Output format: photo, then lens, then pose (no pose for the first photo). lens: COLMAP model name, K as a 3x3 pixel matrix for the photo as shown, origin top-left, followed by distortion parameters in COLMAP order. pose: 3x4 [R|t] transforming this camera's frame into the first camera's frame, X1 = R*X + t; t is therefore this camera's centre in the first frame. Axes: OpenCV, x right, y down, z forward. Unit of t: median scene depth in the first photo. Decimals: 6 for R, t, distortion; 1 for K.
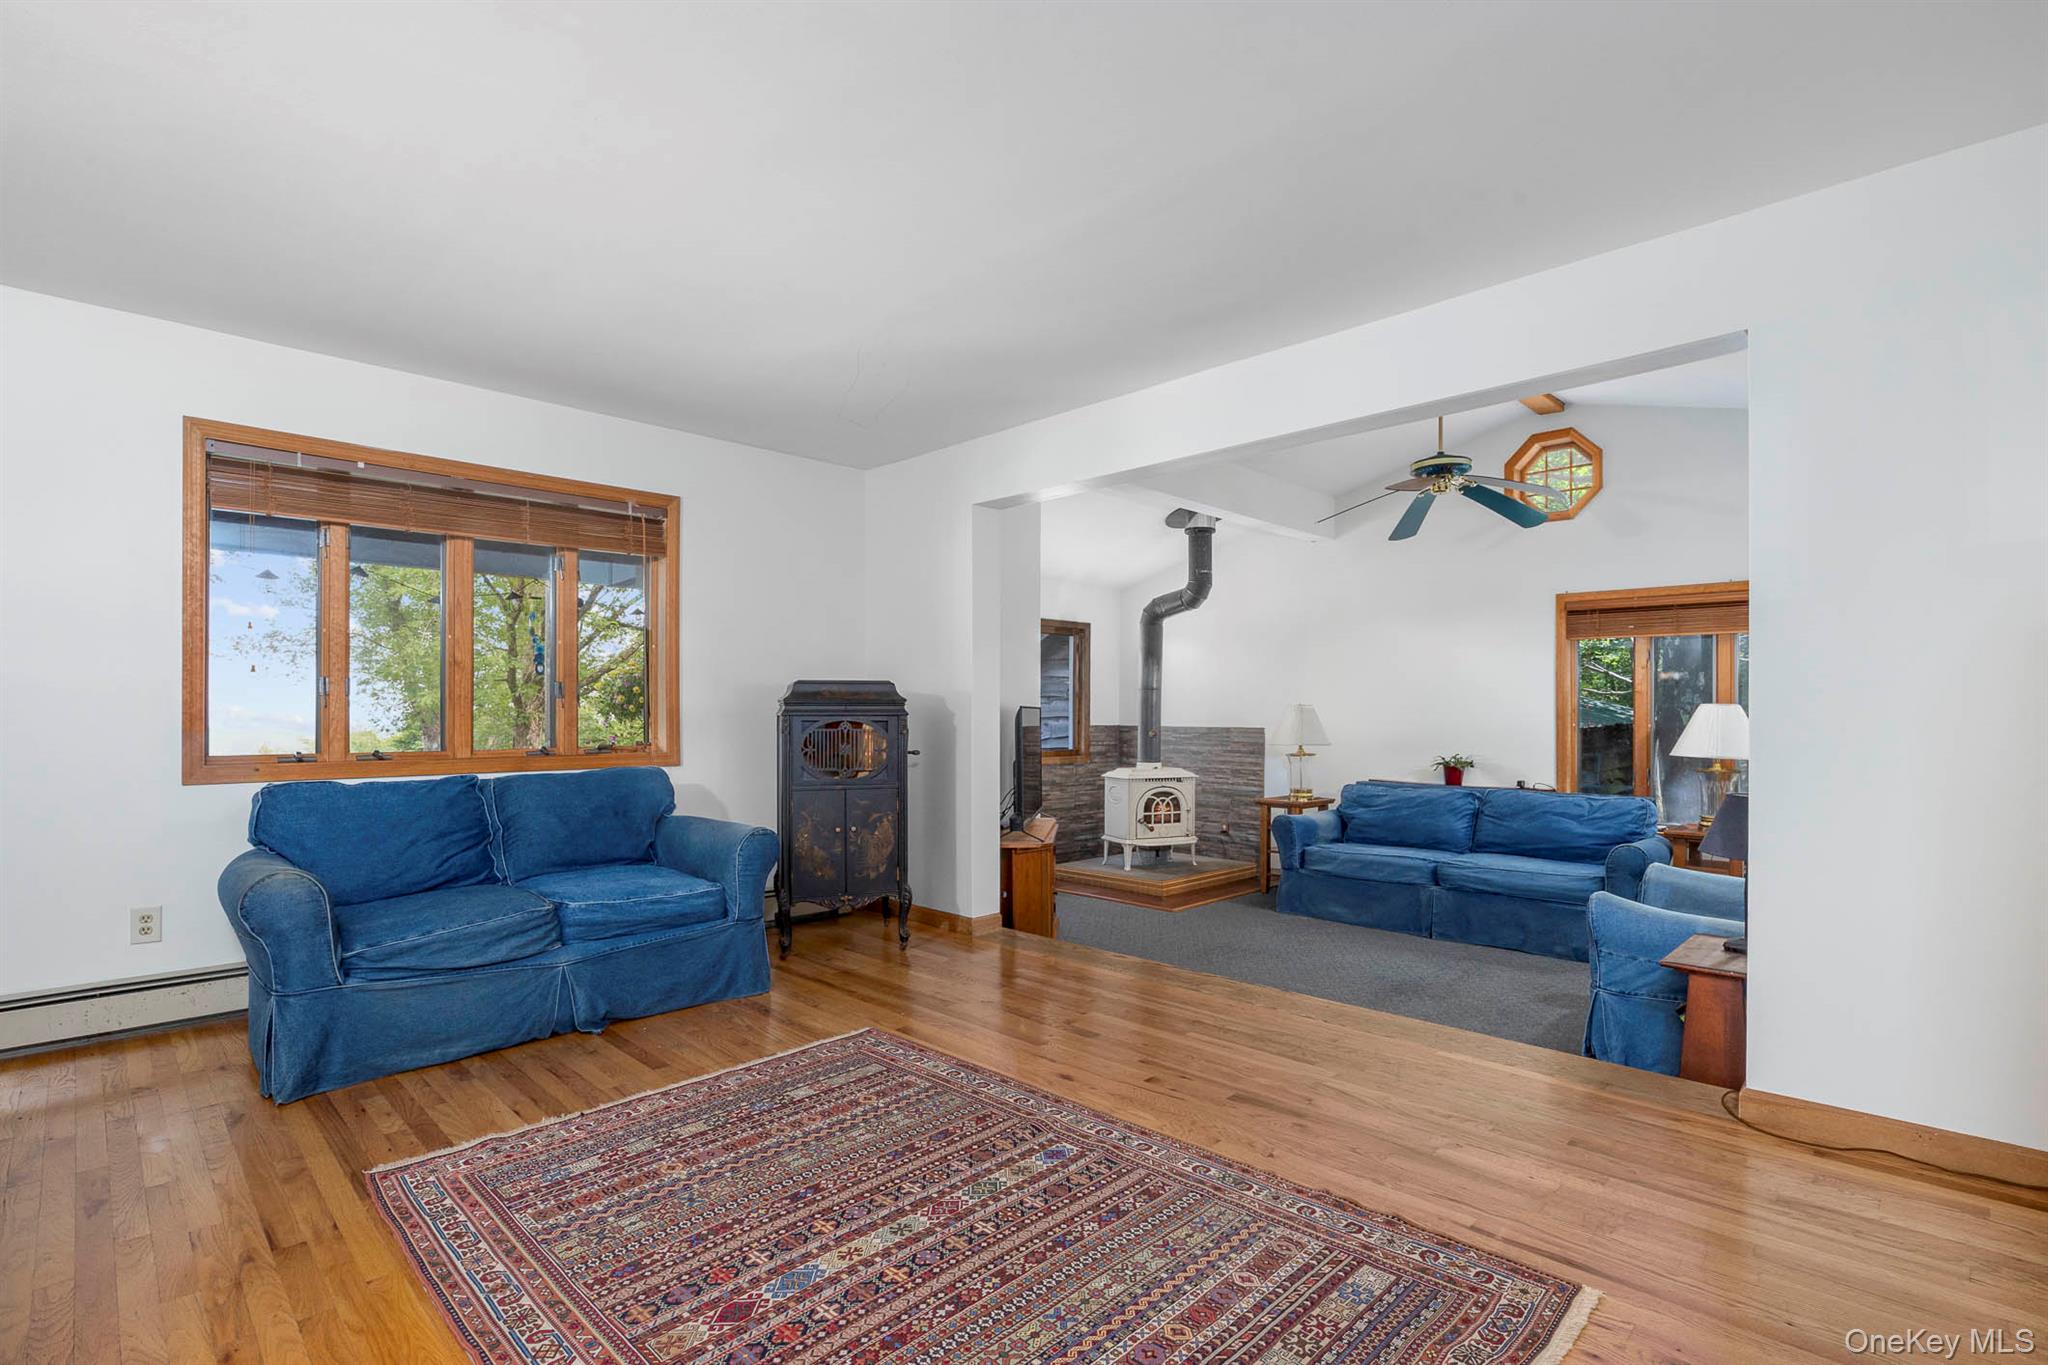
lens RADIAL K [[934.7, 0, 1059.4], [0, 934.7, 732.9], [0, 0, 1]] dist [-0.021942, 0.001978]
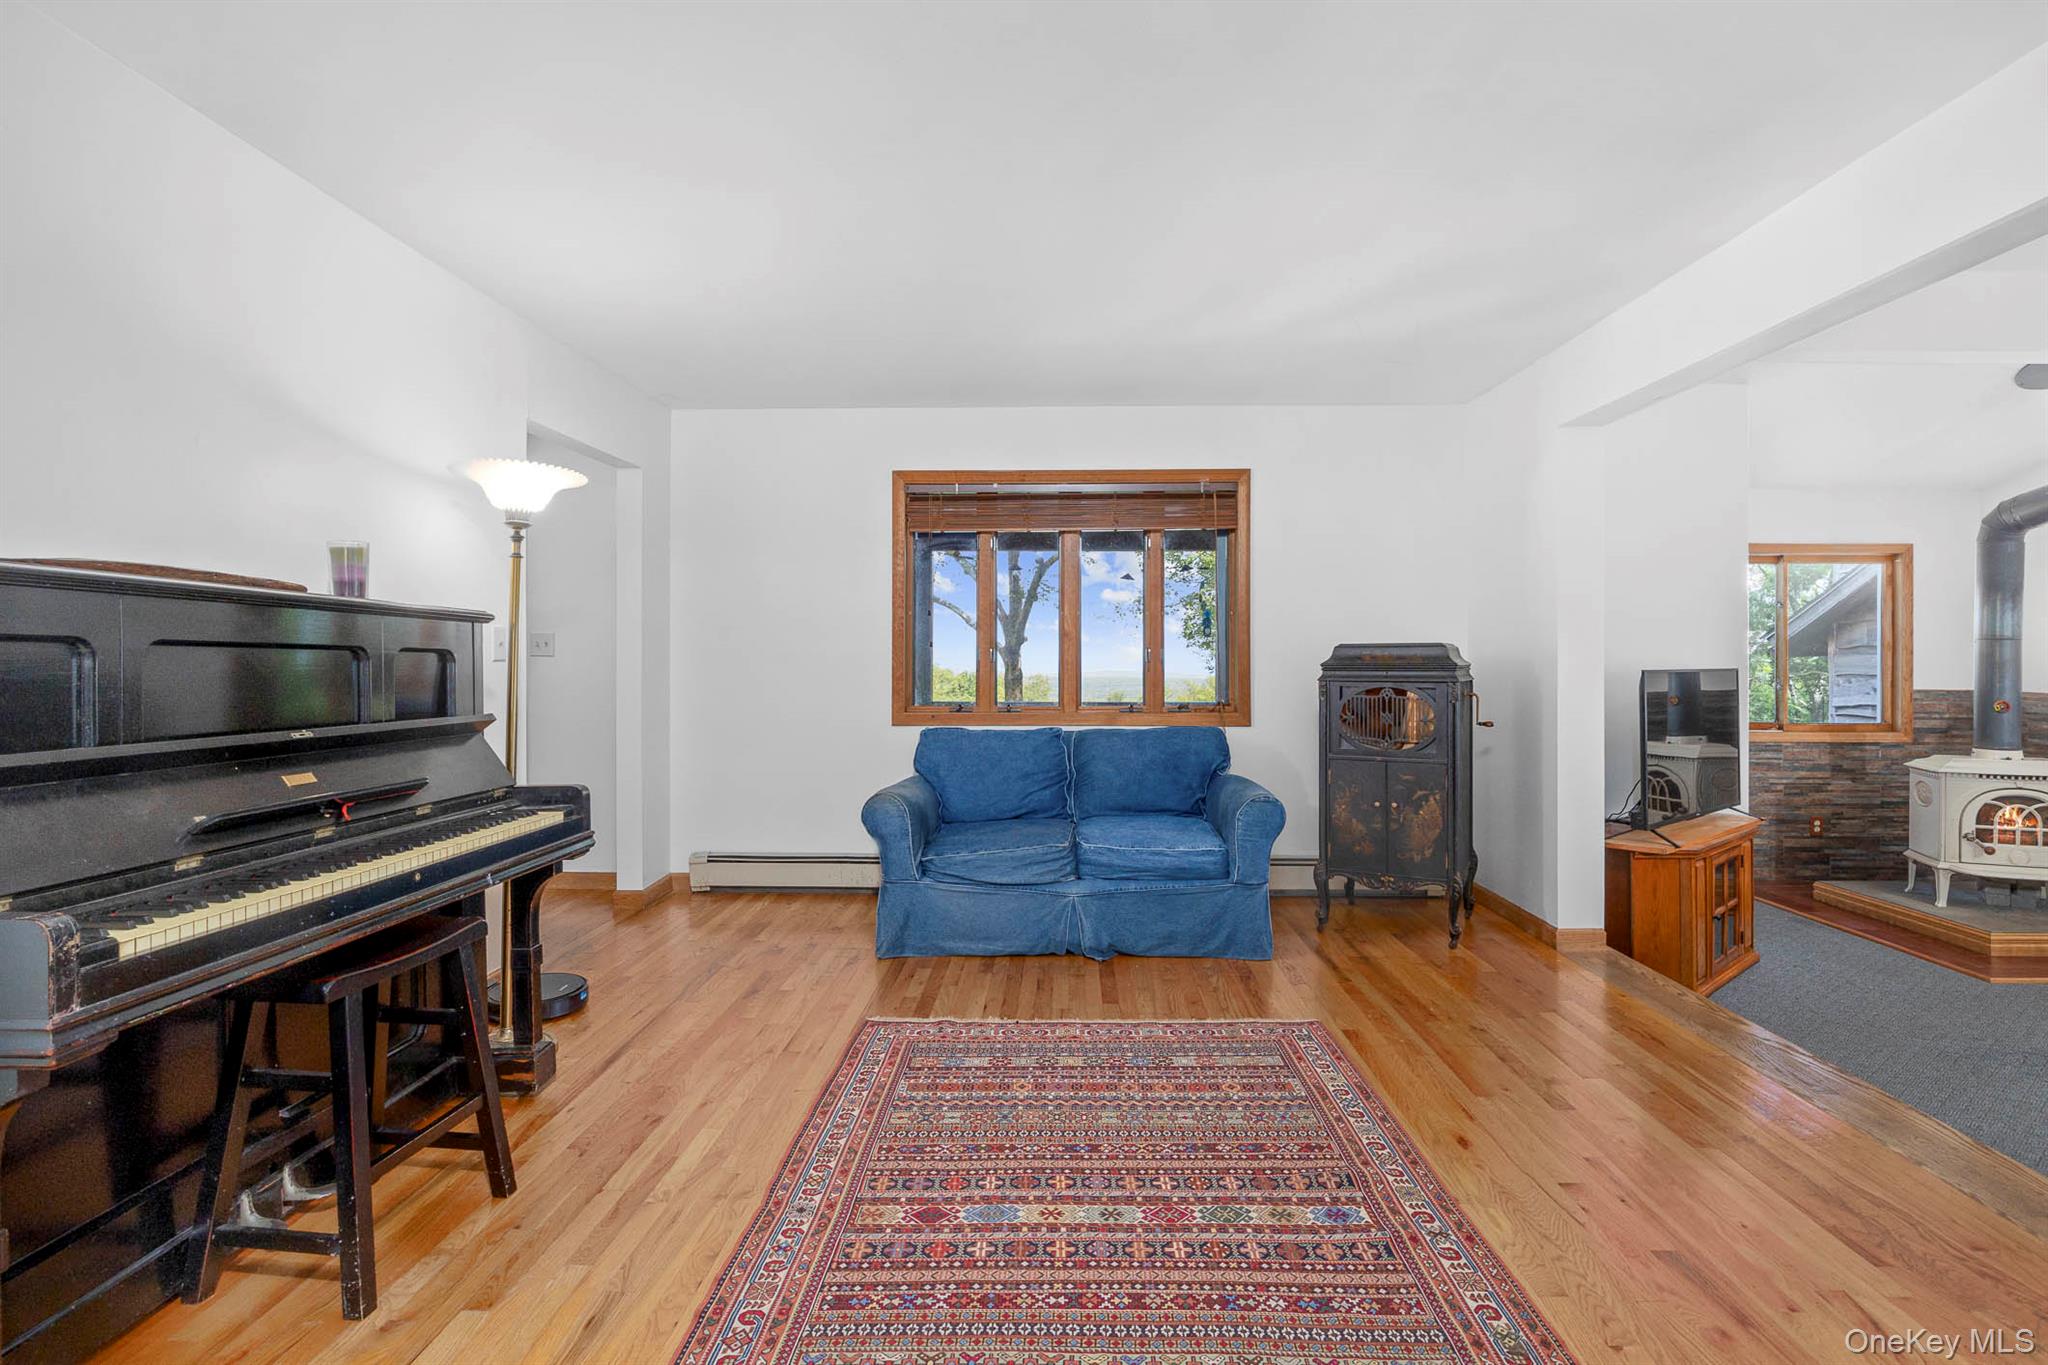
lens RADIAL K [[967.2, 0, 1071.9], [0, 967.2, 678.2], [0, 0, 1]] dist [-0.018957, 0.001157]
pose [[0.684482, 0.014102, -0.728893, 0.345976], [-0.015584, 0.999867, 0.004710, -0.029495], [0.728863, 0.008135, 0.684611, 0.161811]]
